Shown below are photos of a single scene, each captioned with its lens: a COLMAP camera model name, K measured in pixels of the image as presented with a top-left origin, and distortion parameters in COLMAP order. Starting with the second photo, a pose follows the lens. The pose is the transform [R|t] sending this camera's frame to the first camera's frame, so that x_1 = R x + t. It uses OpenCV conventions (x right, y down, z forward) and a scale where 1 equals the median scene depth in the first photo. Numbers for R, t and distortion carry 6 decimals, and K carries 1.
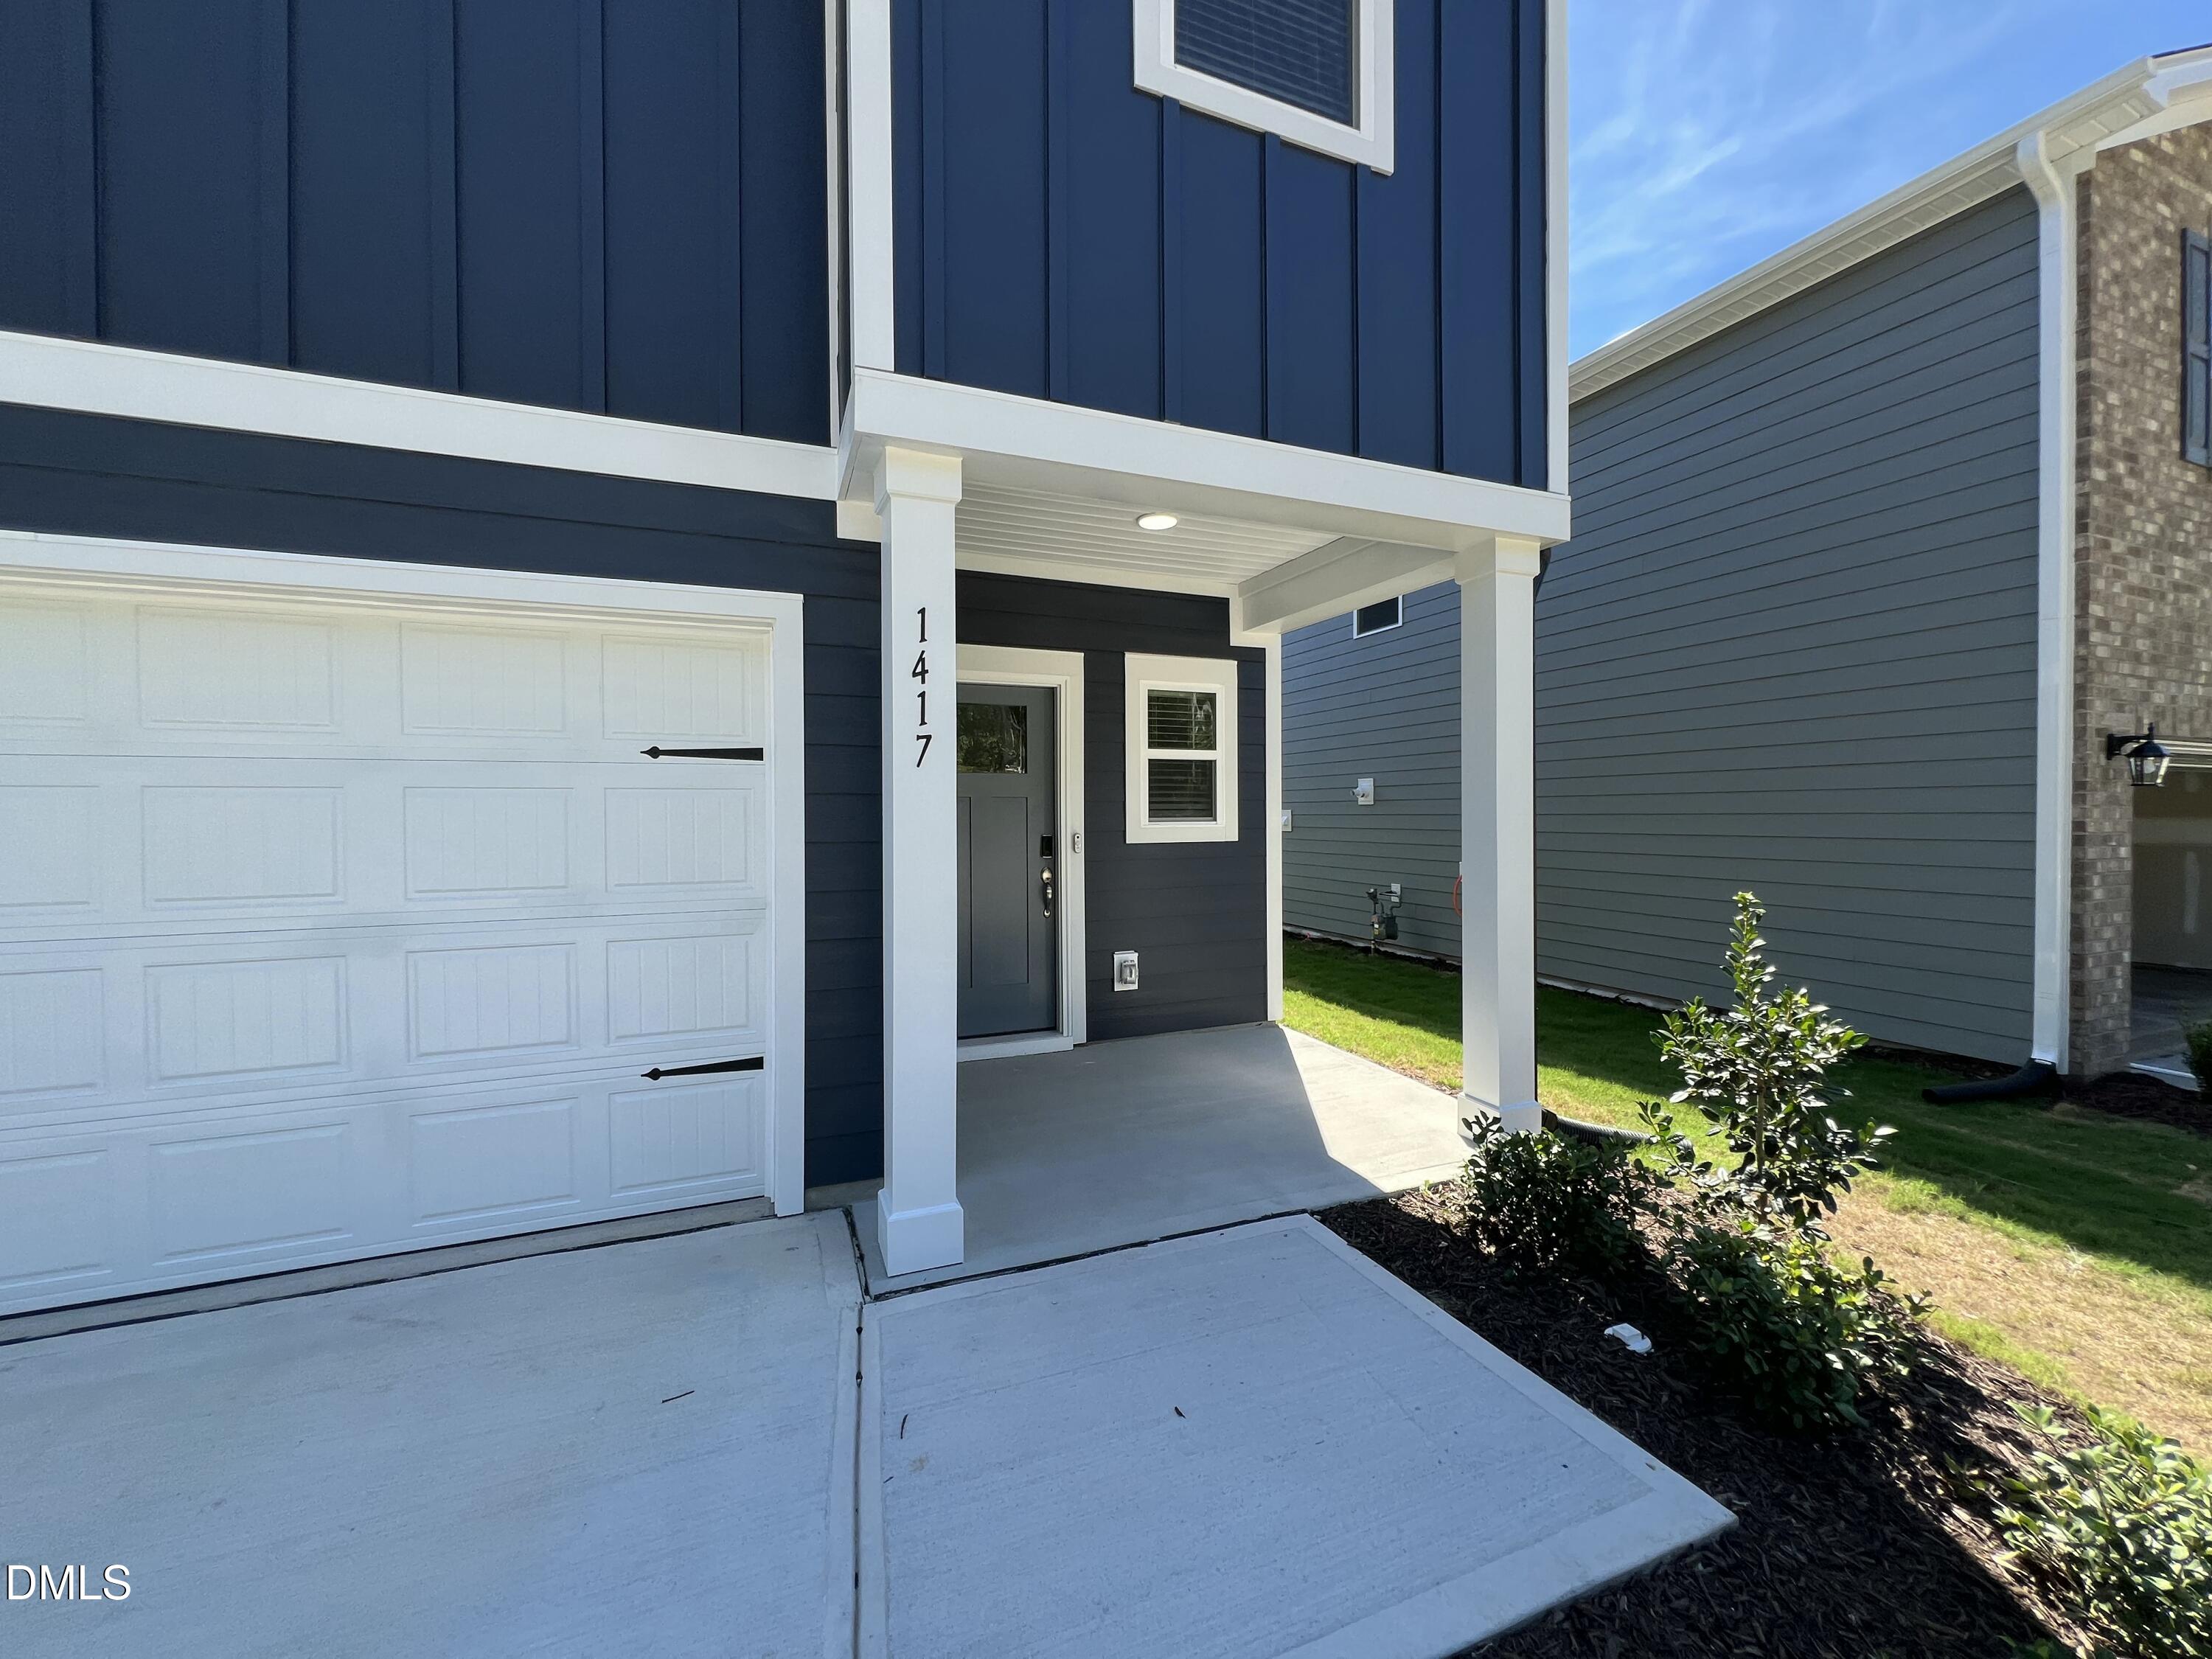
lens RADIAL K [[883.5, 0, 1099.9], [0, 883.5, 823.8], [0, 0, 1]] dist [-0.002395, 0.000164]
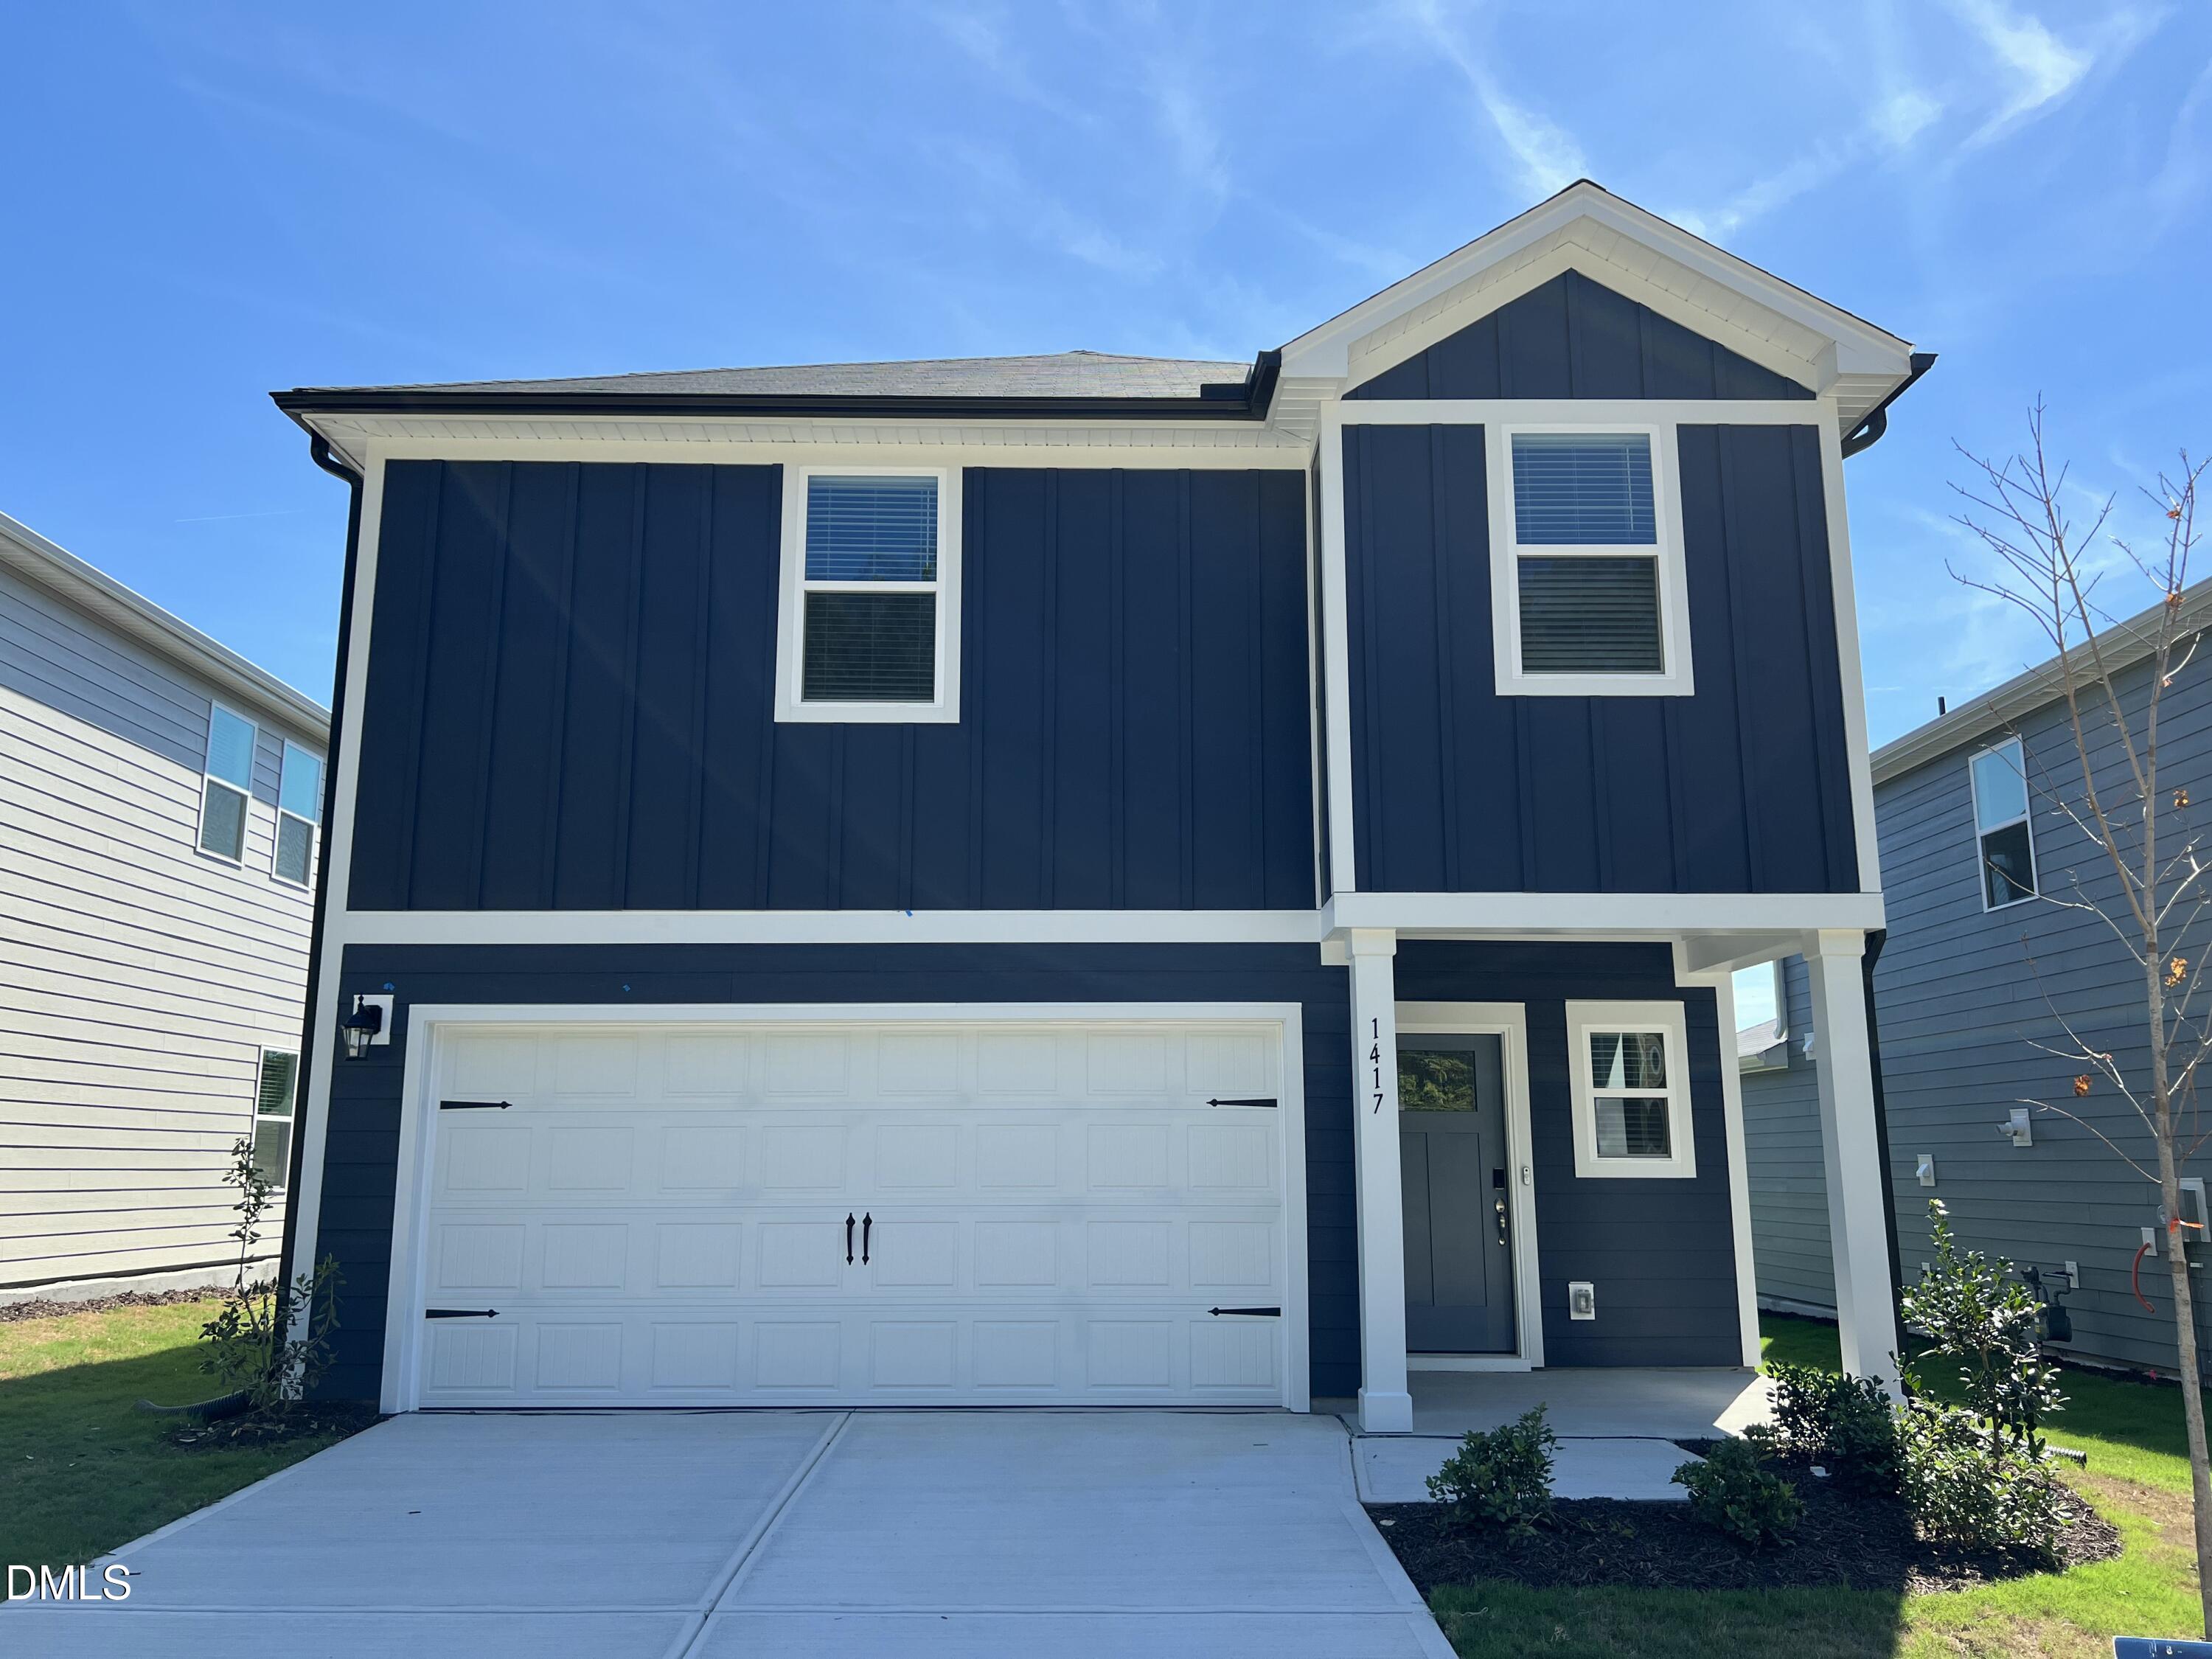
lens RADIAL K [[1671.7, 0, 1088.0], [0, 1671.7, 841.7], [0, 0, 1]] dist [0.076331, -0.081843]
pose [[0.926411, -0.064653, -0.370922, 0.273513], [-0.011773, 0.979691, -0.200169, 0.040504], [0.376330, 0.189805, 0.906835, -1.188924]]
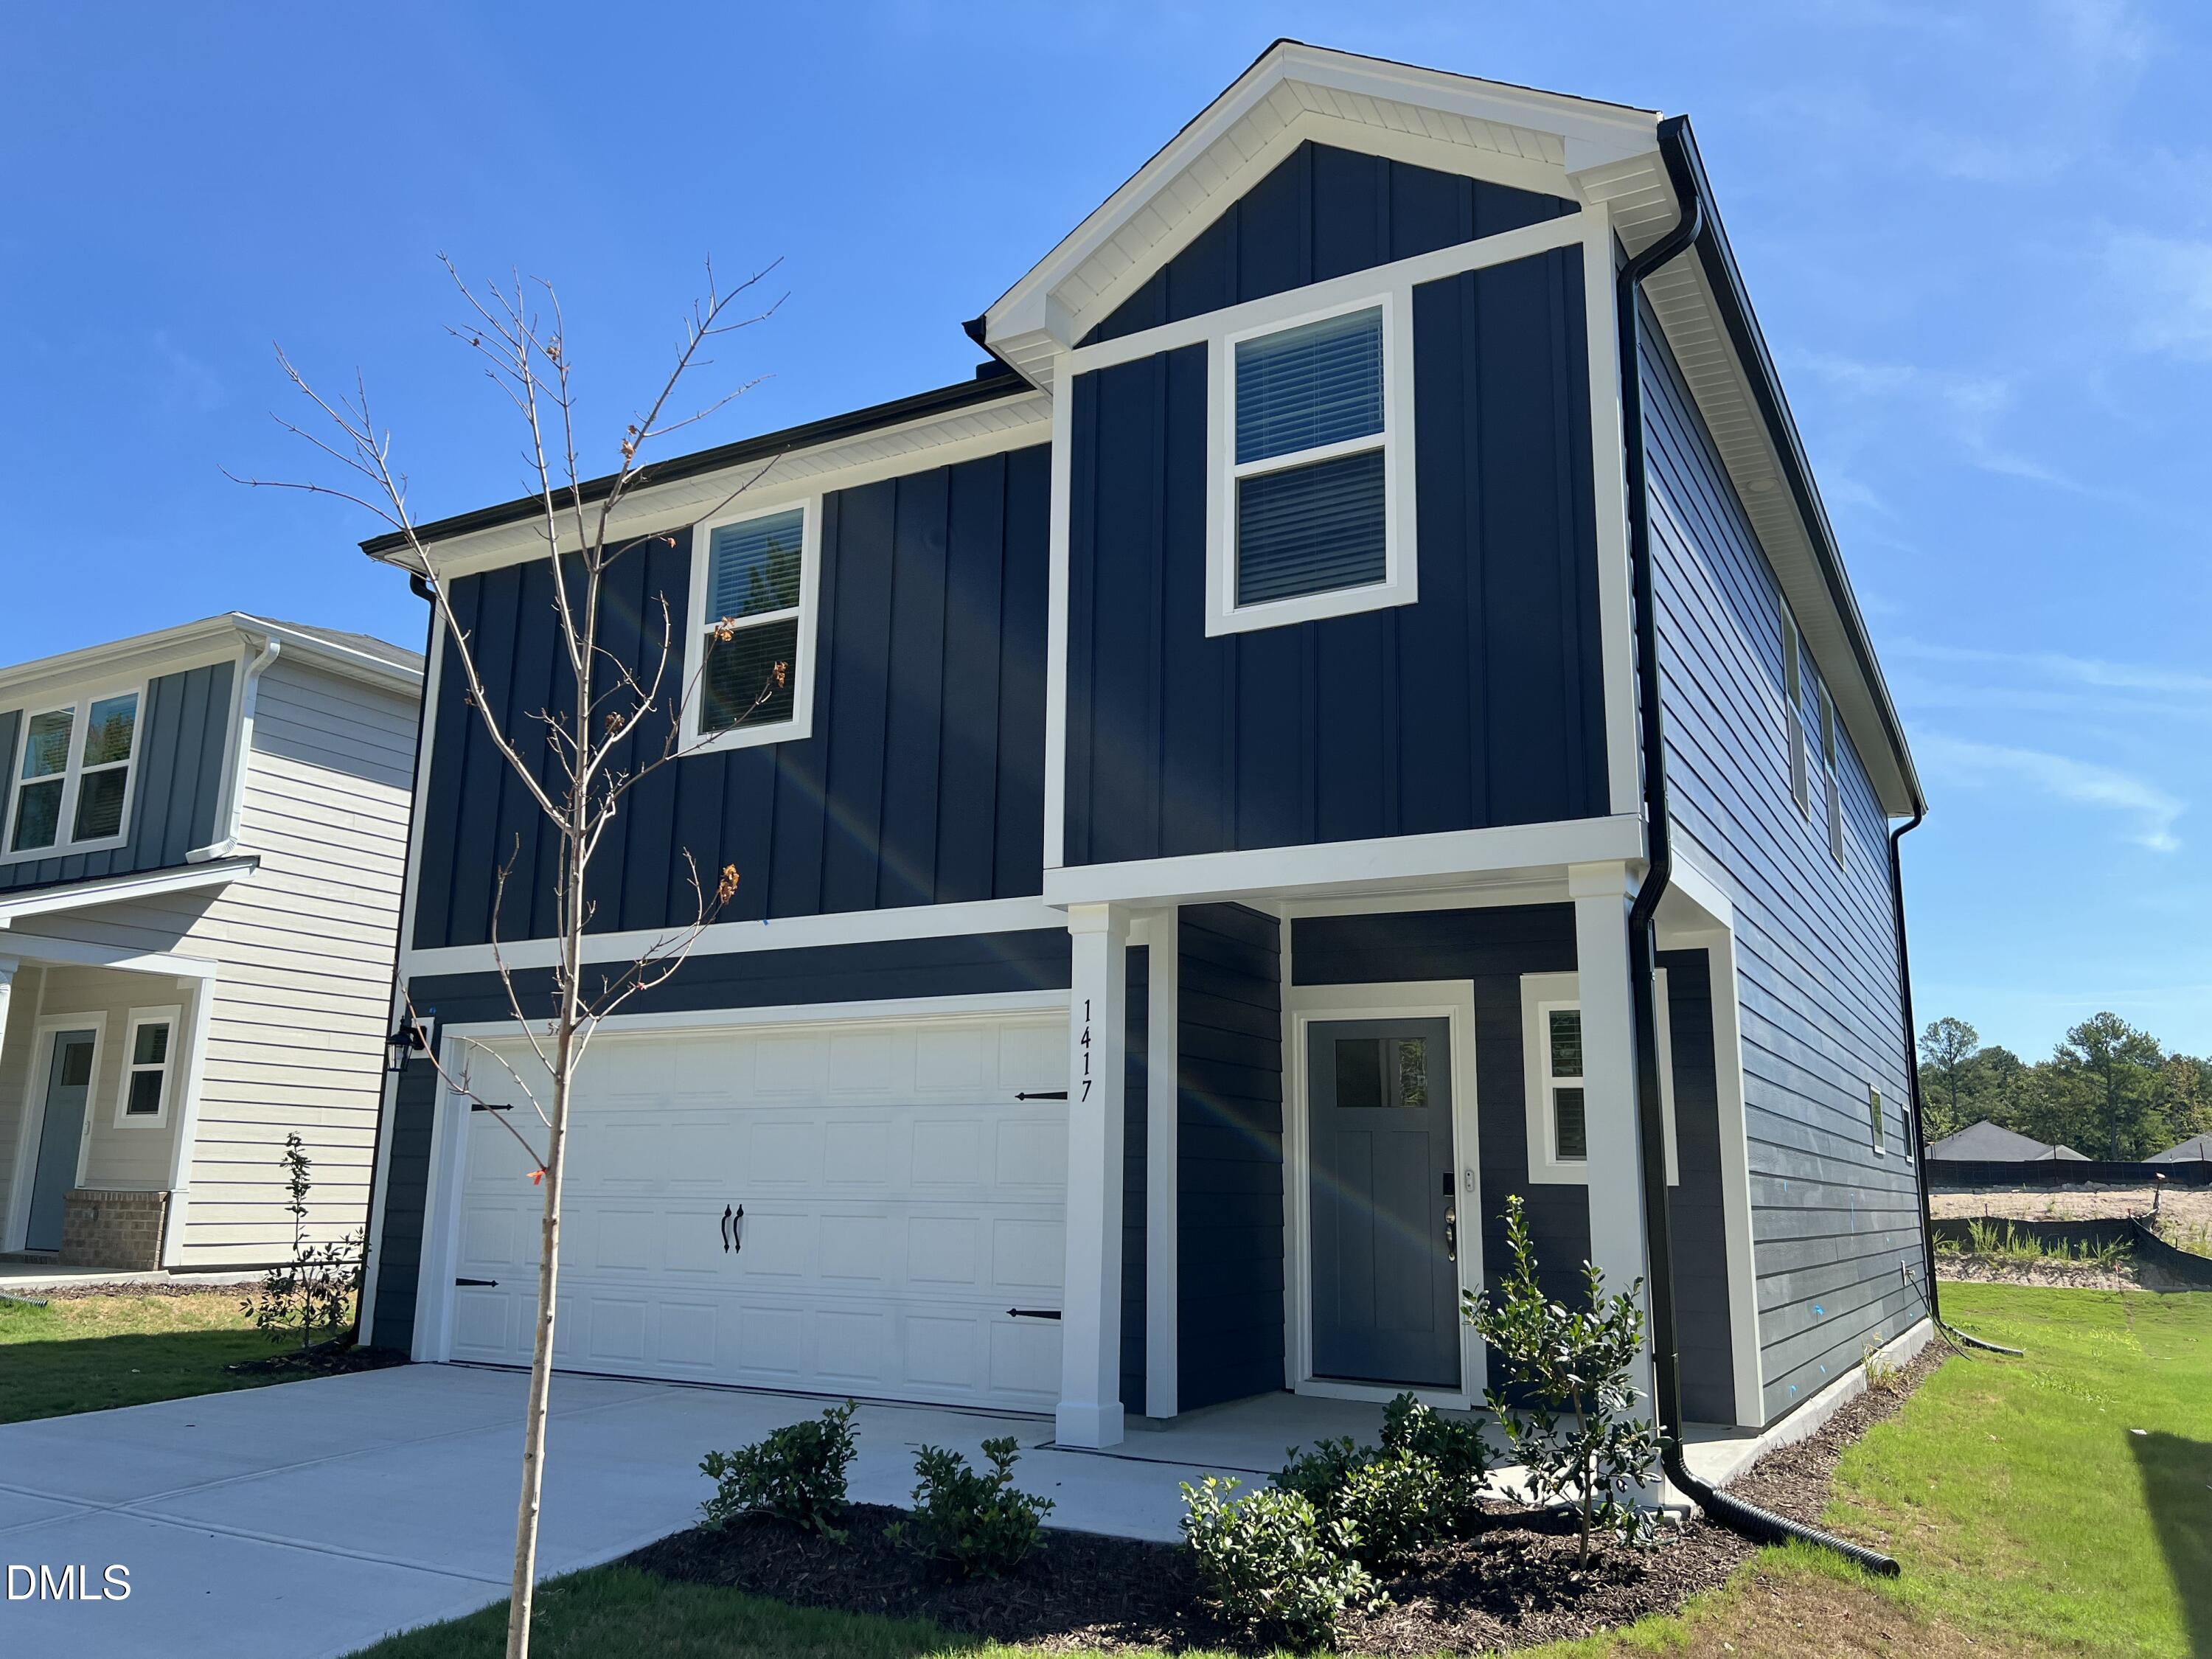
lens RADIAL K [[1671.2, 0, 1085.8], [0, 1671.2, 844.8], [0, 0, 1]] dist [0.110494, -0.141633]
pose [[0.609014, -0.145224, -0.779751, 1.179335], [-0.033032, 0.977598, -0.207872, 0.058532], [0.792471, 0.152354, 0.590574, -0.444761]]
